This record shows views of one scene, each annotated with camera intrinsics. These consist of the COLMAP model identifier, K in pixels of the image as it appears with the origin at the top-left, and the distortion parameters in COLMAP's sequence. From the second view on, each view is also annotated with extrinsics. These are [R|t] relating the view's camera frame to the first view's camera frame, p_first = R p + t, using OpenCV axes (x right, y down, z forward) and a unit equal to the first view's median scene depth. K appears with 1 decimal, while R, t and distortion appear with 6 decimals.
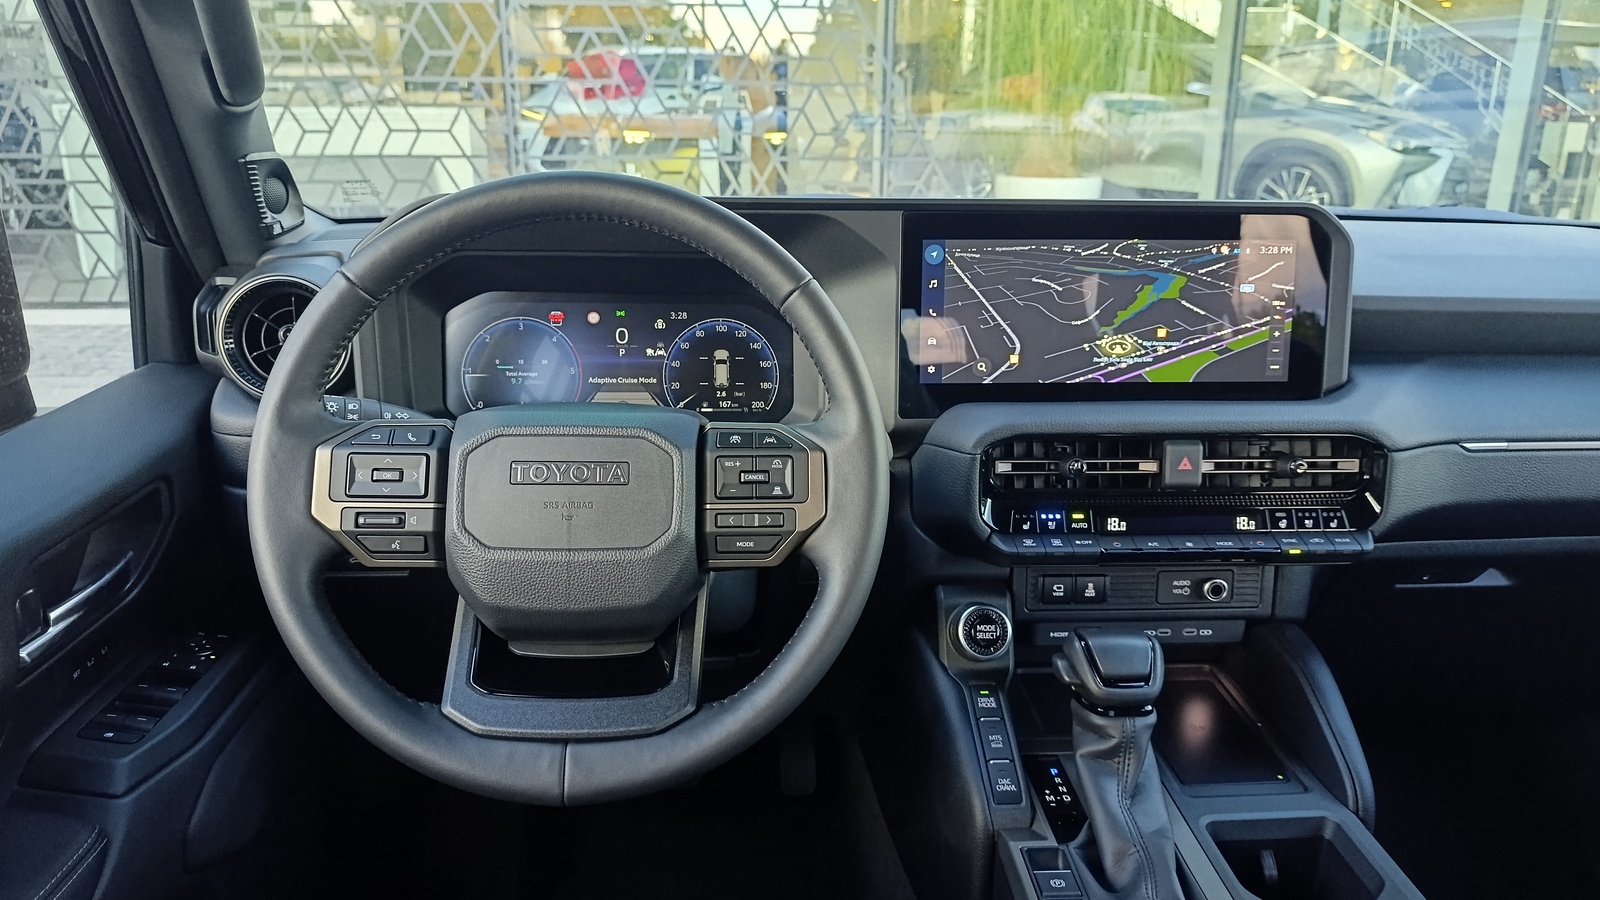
lens RADIAL K [[1143.7, 0, 800.0], [0, 1143.7, 450.0], [0, 0, 1]] dist [0.085075, -0.216692]
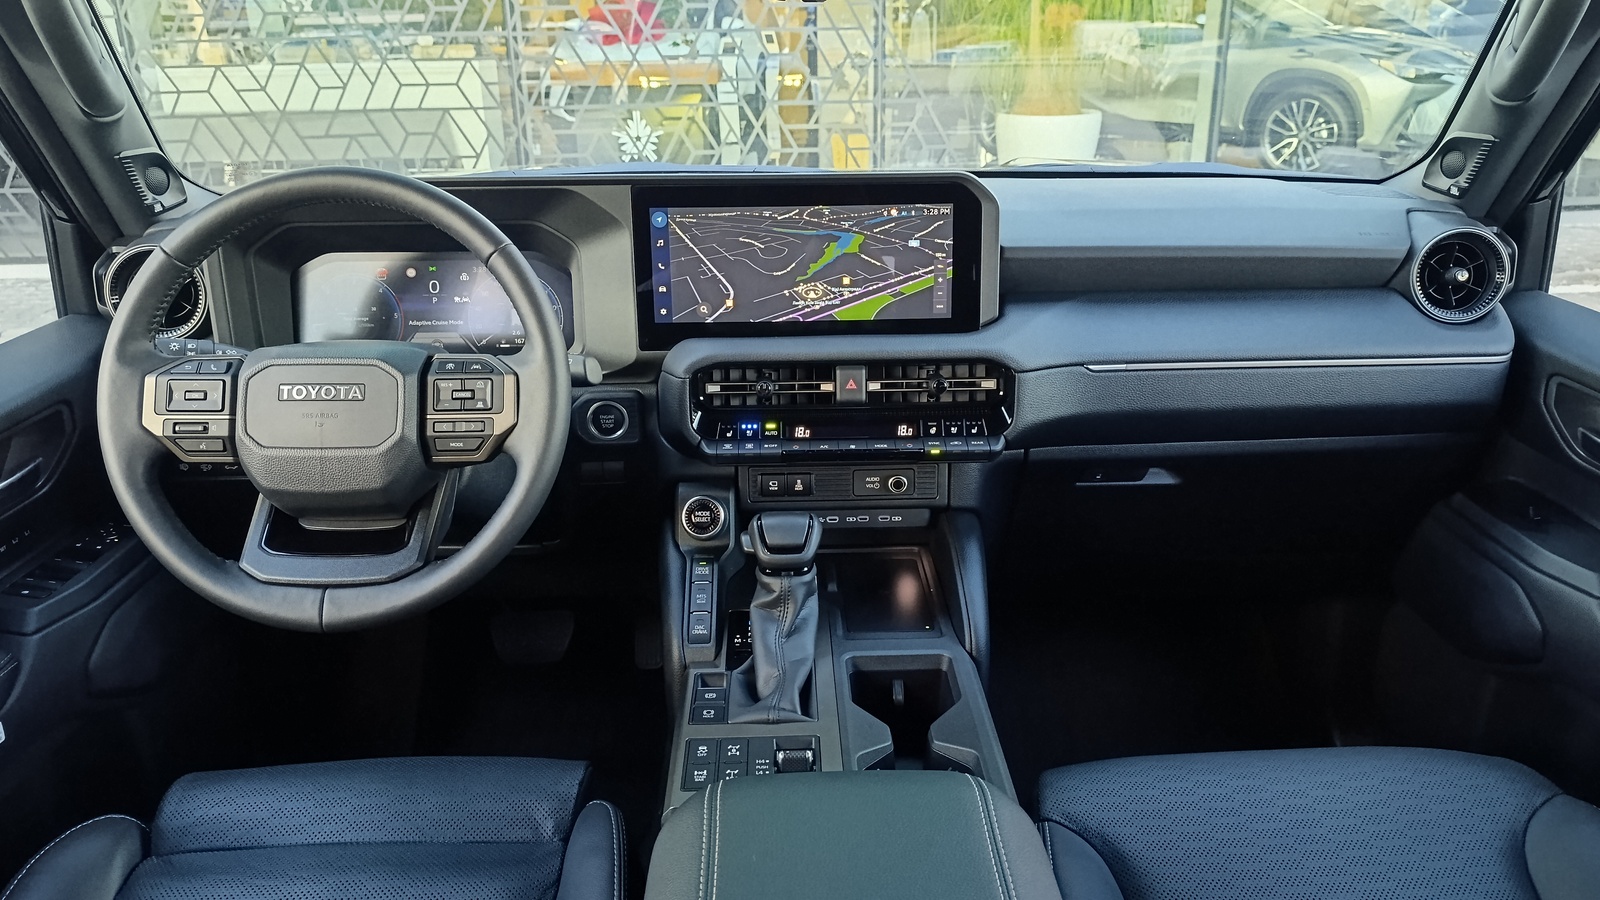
lens RADIAL K [[1130.2, 0, 800.0], [0, 1130.2, 450.0], [0, 0, 1]] dist [0.100157, -0.196672]
pose [[0.998890, -0.008208, -0.046377, 0.331437], [0.010714, 0.998482, 0.054034, 0.016401], [0.045863, -0.054471, 0.997462, -0.257059]]
